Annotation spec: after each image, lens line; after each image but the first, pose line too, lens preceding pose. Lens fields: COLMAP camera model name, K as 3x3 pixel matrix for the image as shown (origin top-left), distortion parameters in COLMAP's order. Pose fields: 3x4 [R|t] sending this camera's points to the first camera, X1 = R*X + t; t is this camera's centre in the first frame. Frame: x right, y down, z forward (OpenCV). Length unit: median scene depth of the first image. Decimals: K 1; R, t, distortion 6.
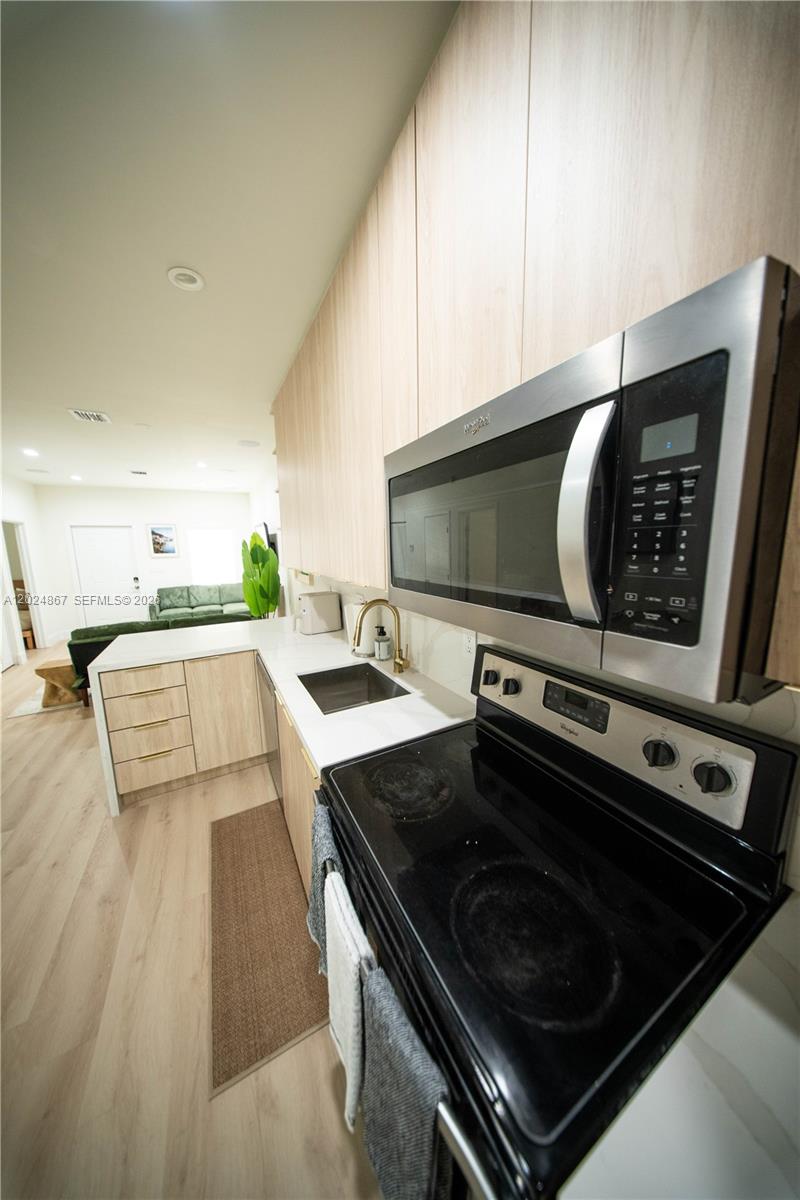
lens RADIAL K [[351.1, 0, 396.8], [0, 351.1, 598.9], [0, 0, 1]] dist [0.006078, -0.002399]
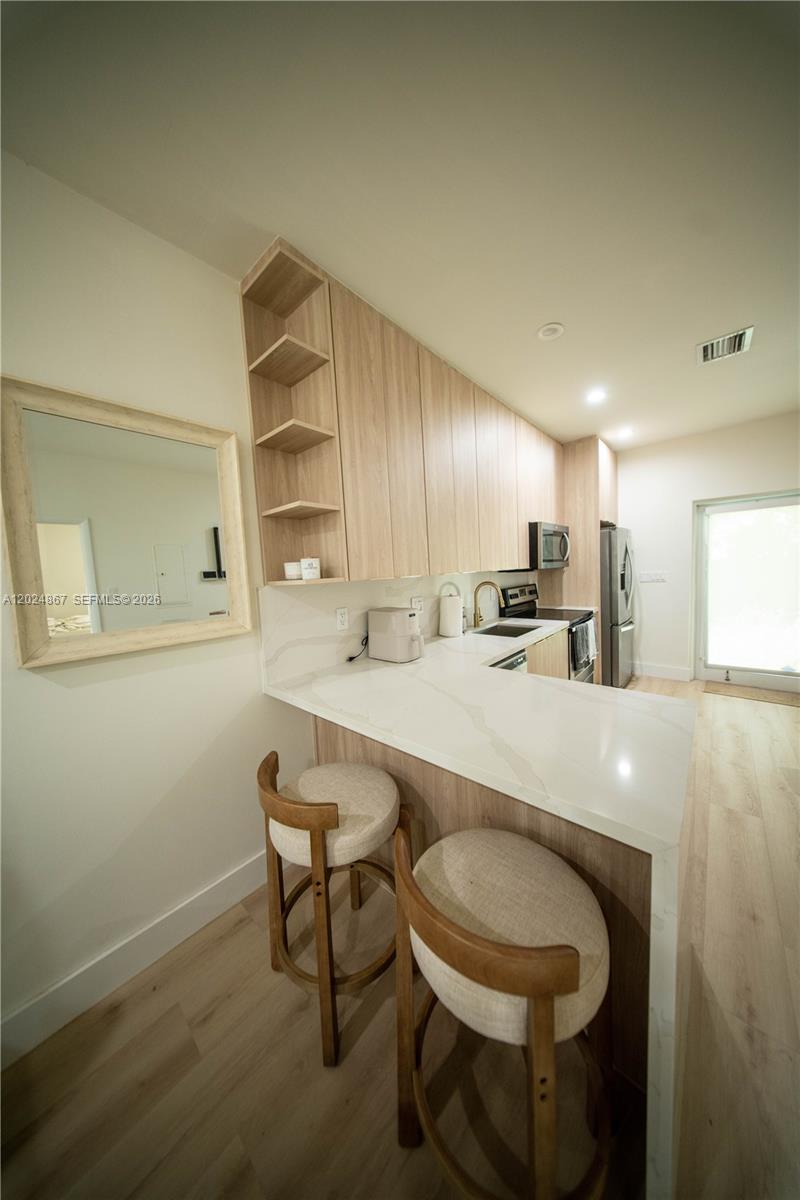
lens RADIAL K [[351.1, 0, 396.8], [0, 351.1, 598.9], [0, 0, 1]] dist [0.006078, -0.002399]
pose [[-0.335860, -0.044559, 0.940857, -1.305680], [0.193872, 0.974222, 0.115346, -0.171934], [-0.921744, 0.221146, -0.318564, 1.680688]]
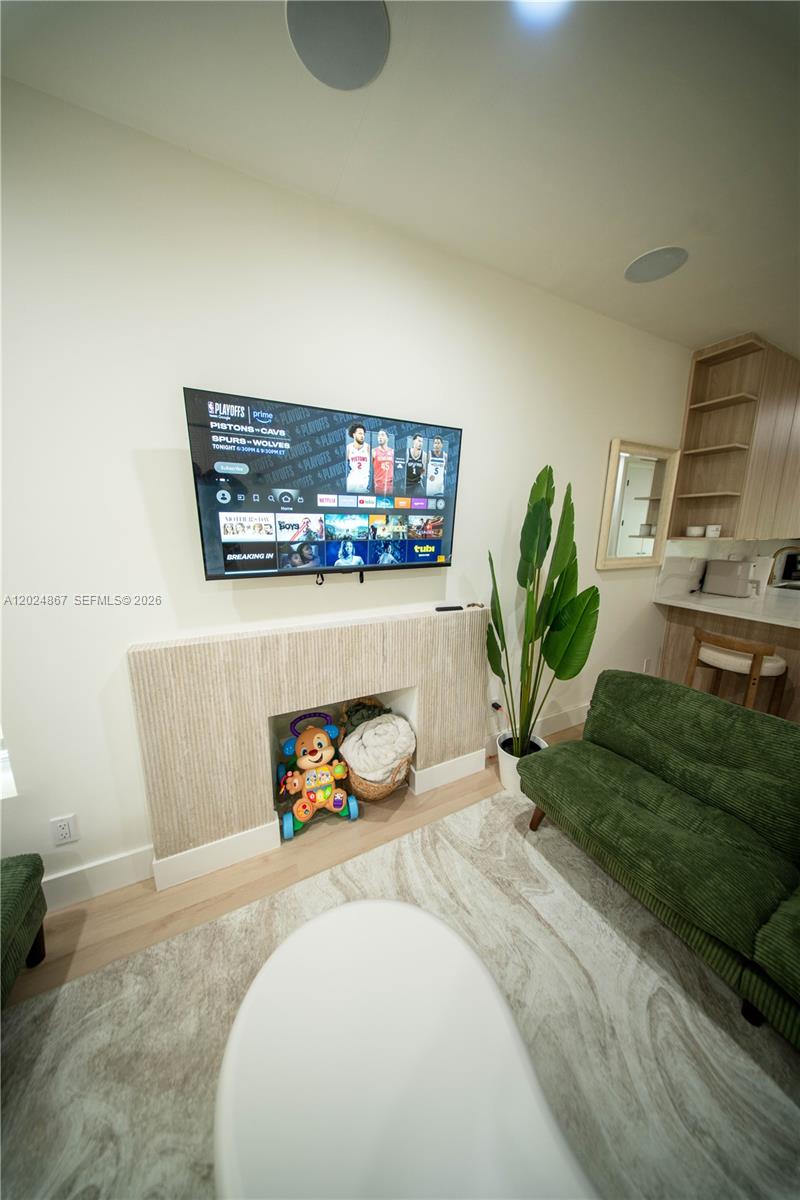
lens RADIAL K [[351.1, 0, 396.8], [0, 351.1, 598.9], [0, 0, 1]] dist [0.006078, -0.002399]
pose [[0.035674, -0.181763, 0.982695, -1.896605], [0.145709, 0.973759, 0.174820, -0.342113], [-0.988684, 0.136951, 0.061222, 2.729537]]
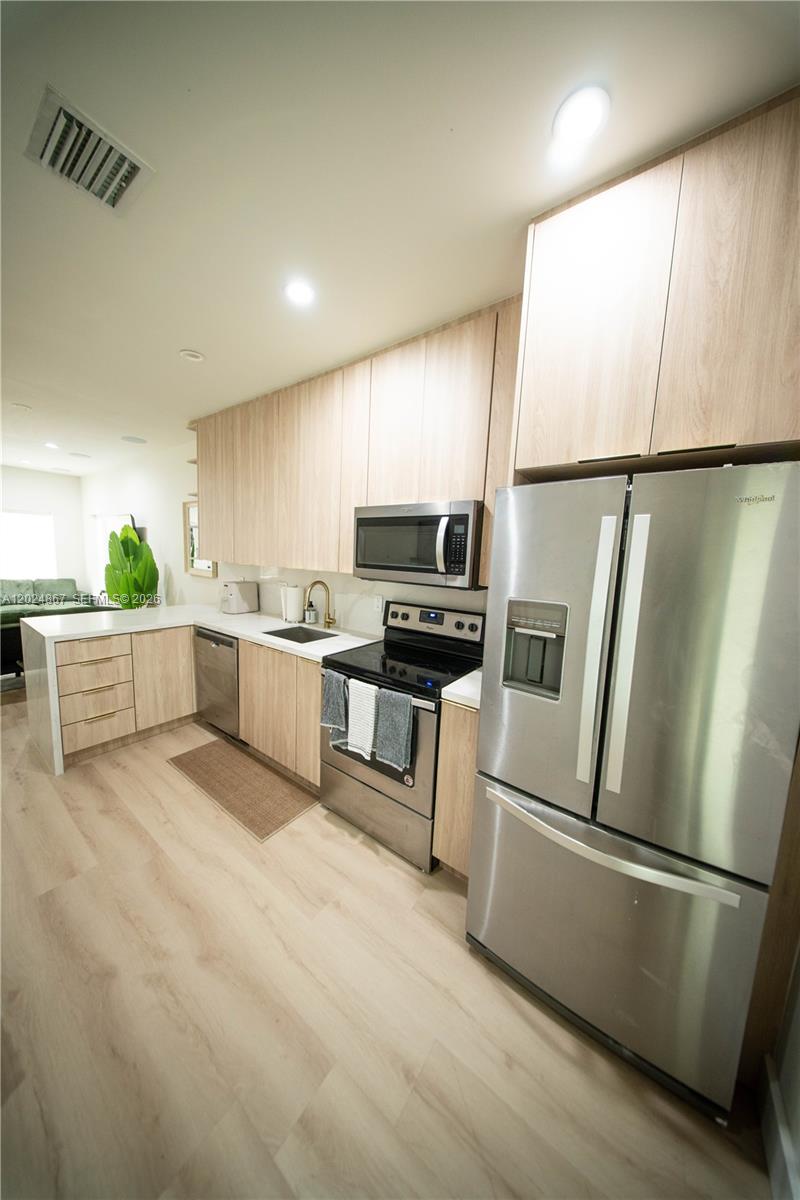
lens RADIAL K [[351.1, 0, 396.8], [0, 351.1, 598.9], [0, 0, 1]] dist [0.006078, -0.002399]
pose [[0.898862, 0.006472, 0.438185, -0.369353], [0.003519, 0.999752, -0.021985, 0.102510], [-0.438218, 0.021304, 0.898616, -0.515608]]
